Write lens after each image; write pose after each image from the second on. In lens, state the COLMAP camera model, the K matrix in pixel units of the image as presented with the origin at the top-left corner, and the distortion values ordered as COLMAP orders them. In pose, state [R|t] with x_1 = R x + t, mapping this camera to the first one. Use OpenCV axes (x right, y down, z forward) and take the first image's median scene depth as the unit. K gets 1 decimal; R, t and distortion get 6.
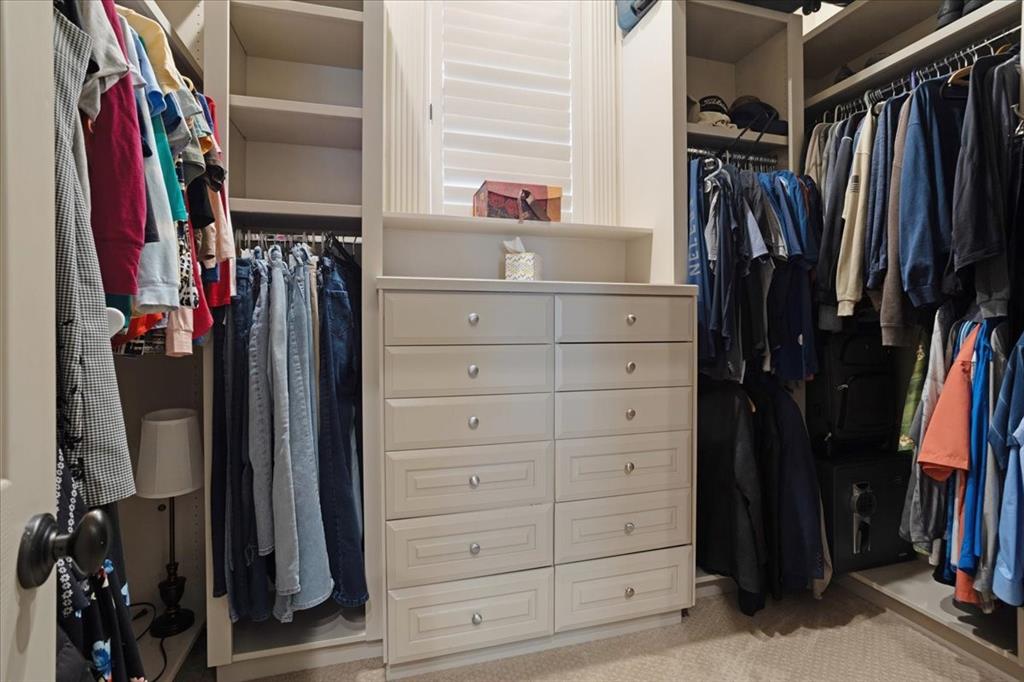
lens RADIAL K [[510.4, 0, 520.1], [0, 510.4, 332.3], [0, 0, 1]] dist [-0.062083, 0.033732]
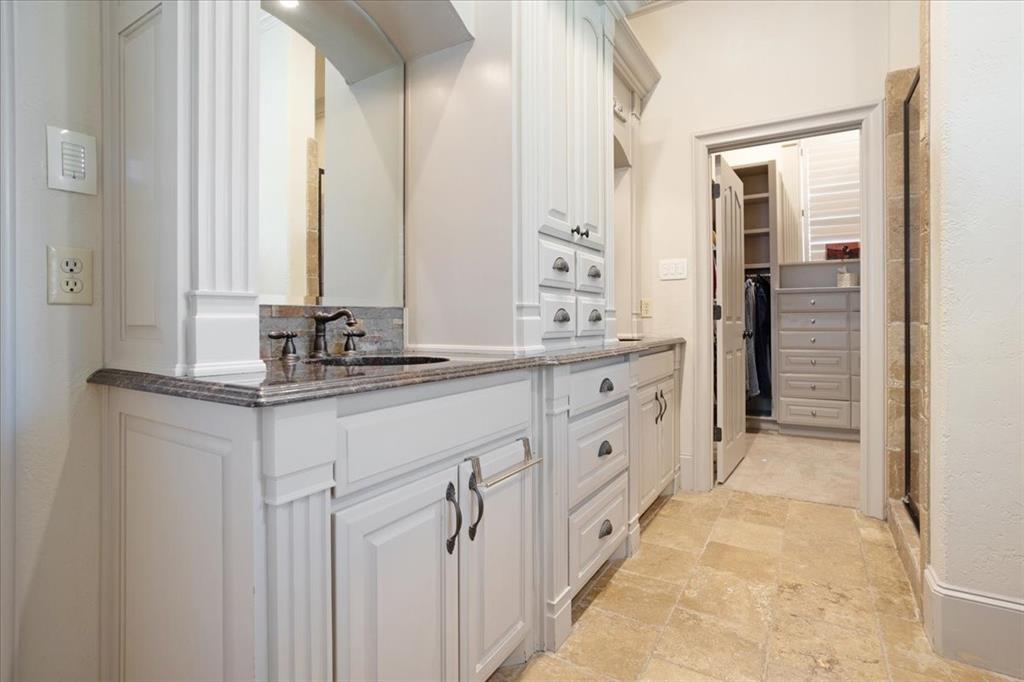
lens RADIAL K [[510.4, 0, 520.1], [0, 510.4, 332.3], [0, 0, 1]] dist [-0.062083, 0.033732]
pose [[0.689935, -0.004505, -0.723858, 0.712948], [0.005151, 0.999986, -0.001314, 0.119890], [0.723853, -0.002822, 0.689948, -1.838515]]
